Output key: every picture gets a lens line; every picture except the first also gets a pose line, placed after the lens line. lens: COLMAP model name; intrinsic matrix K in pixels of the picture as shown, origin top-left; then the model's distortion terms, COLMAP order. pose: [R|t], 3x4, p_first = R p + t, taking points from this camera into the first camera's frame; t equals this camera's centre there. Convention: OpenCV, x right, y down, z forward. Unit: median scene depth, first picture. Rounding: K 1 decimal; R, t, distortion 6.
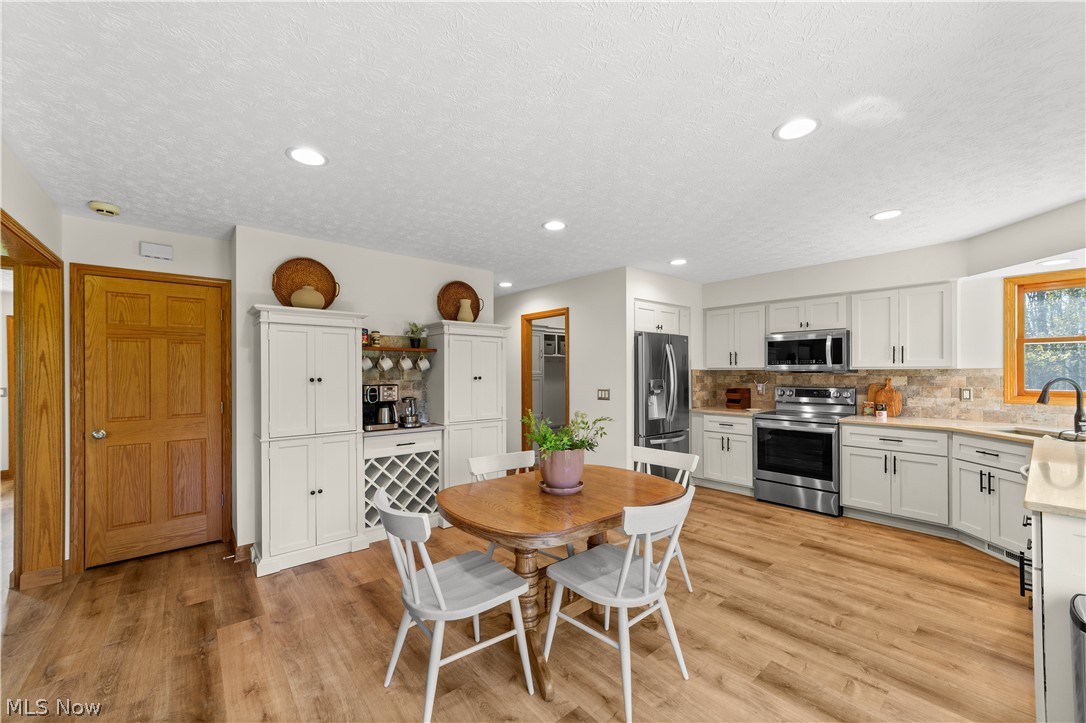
lens RADIAL K [[424.3, 0, 542.4], [0, 424.3, 371.7], [0, 0, 1]] dist [-0.001252, 0.000134]
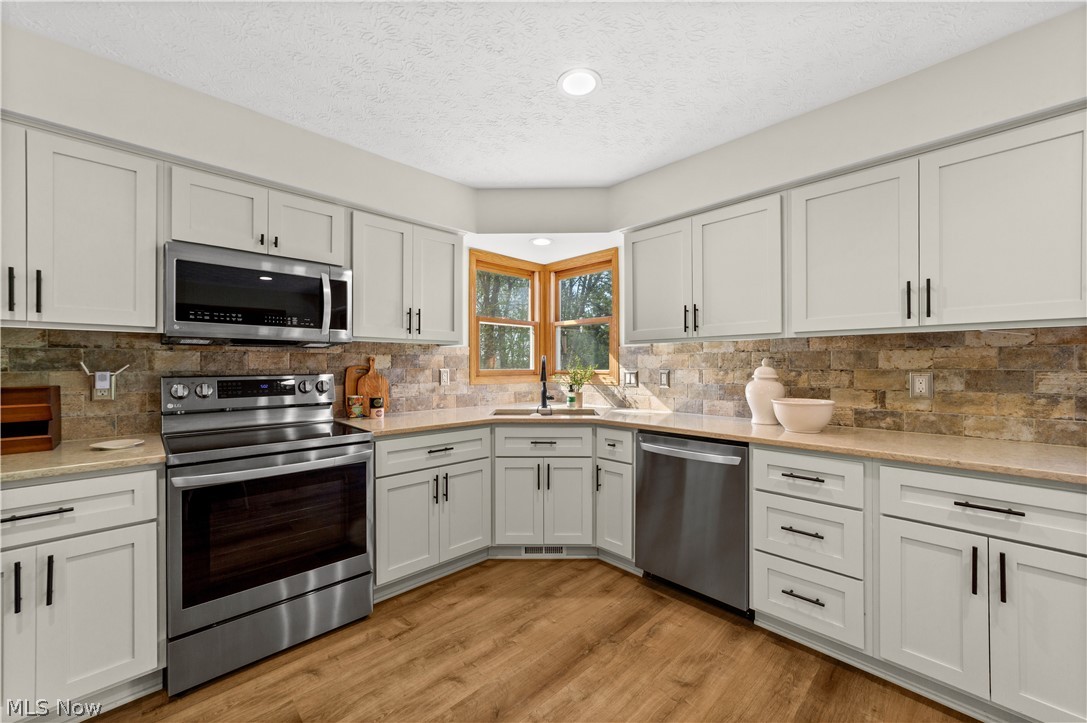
lens RADIAL K [[420.4, 0, 538.1], [0, 420.4, 366.8], [0, 0, 1]] dist [-0.001728, 0.000288]
pose [[-0.061255, -0.001622, 0.998121, 0.159478], [-0.000630, 0.999999, 0.001587, 0.030195], [-0.998122, -0.000532, -0.061256, 0.833616]]
